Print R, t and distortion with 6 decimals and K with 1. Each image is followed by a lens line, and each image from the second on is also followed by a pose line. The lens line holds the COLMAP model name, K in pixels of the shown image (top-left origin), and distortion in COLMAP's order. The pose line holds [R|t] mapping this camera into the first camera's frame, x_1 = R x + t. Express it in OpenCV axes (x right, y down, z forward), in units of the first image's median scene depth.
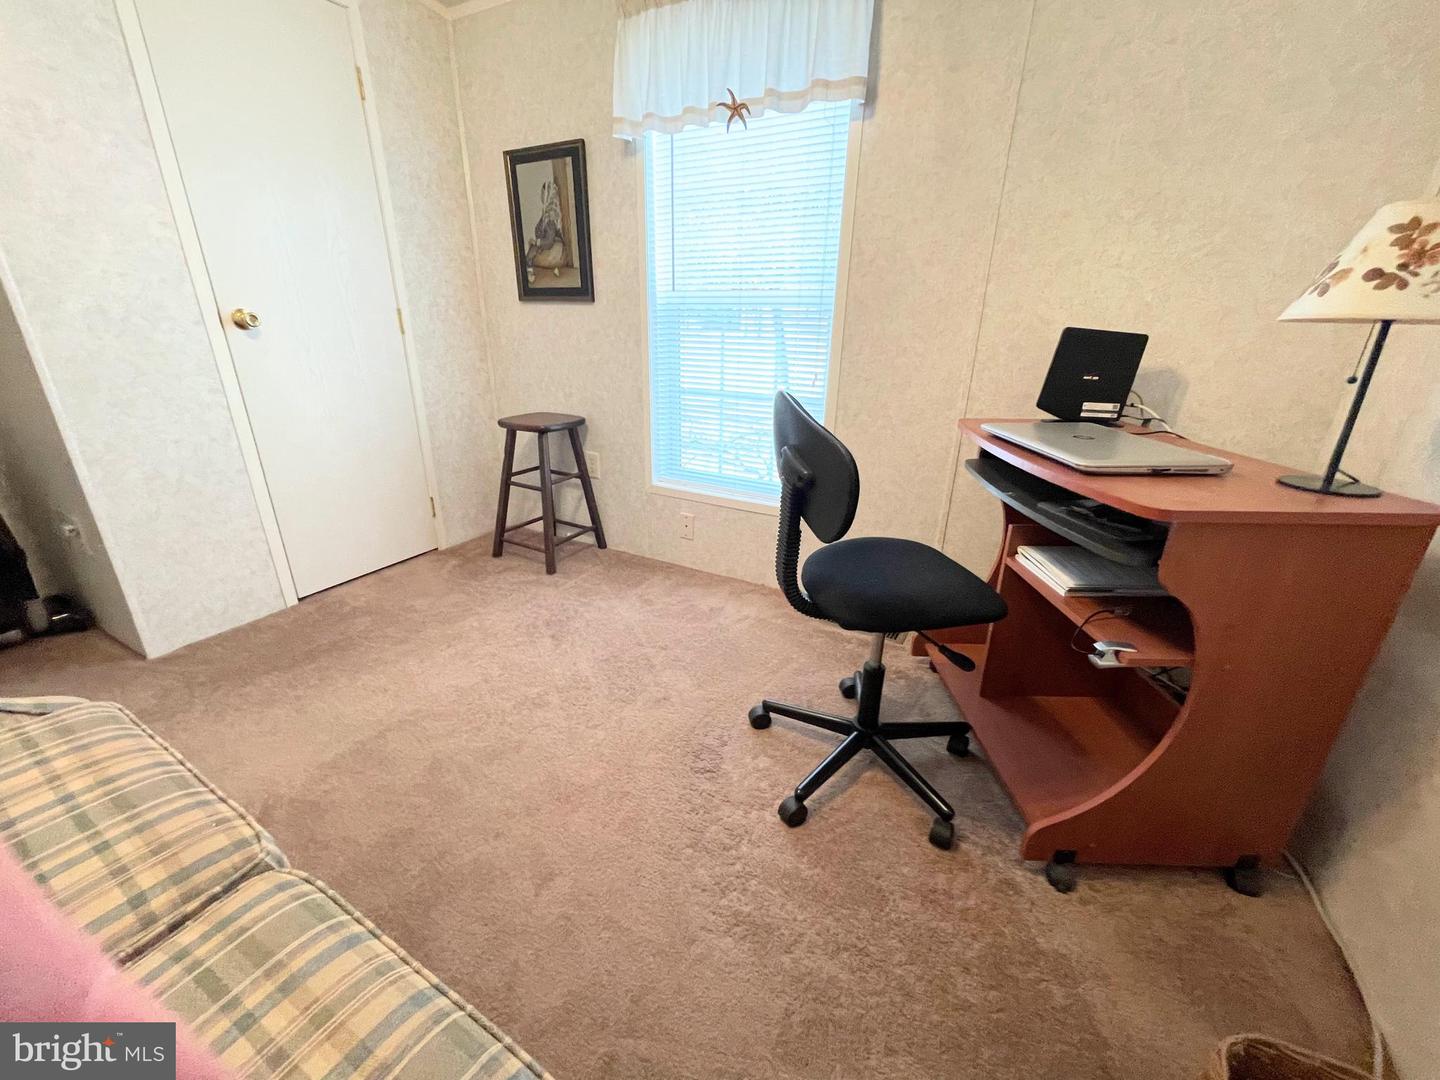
lens RADIAL K [[580.3, 0, 720.3], [0, 580.3, 540.3], [0, 0, 1]] dist [-0.002238, 0.000654]
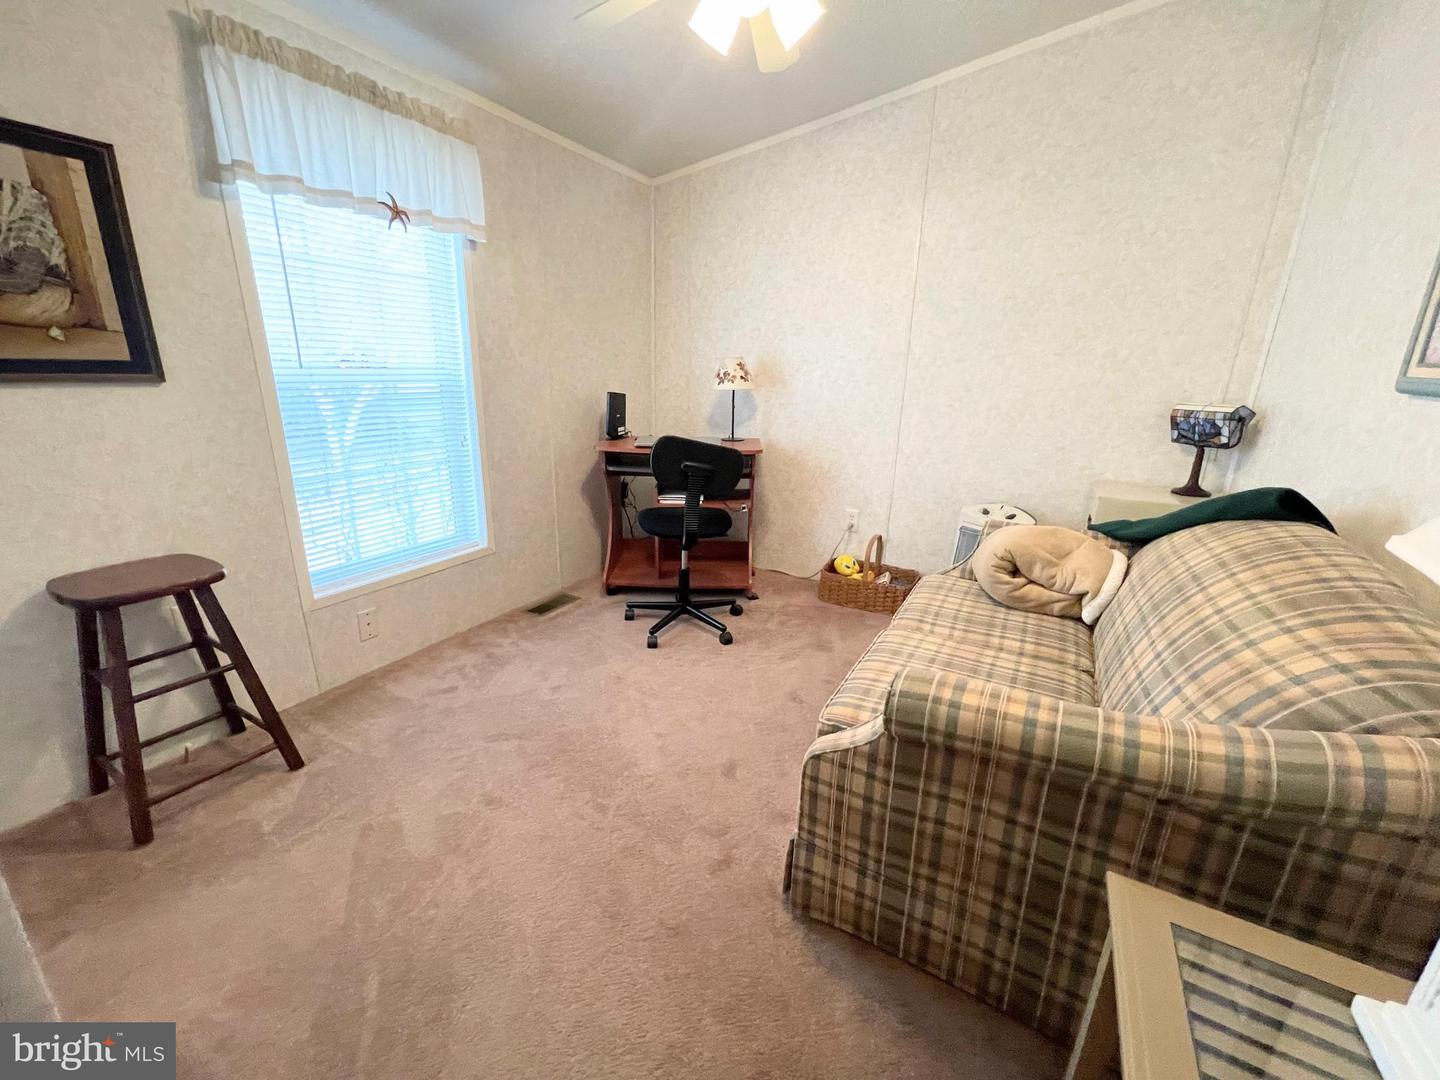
lens RADIAL K [[580.3, 0, 707.4], [0, 580.3, 538.9], [0, 0, 1]] dist [-0.002238, 0.000654]
pose [[0.024409, -0.291055, 0.956395, -0.921068], [0.346401, 0.899875, 0.265014, -0.214289], [-0.937769, 0.324827, 0.122786, 0.401073]]
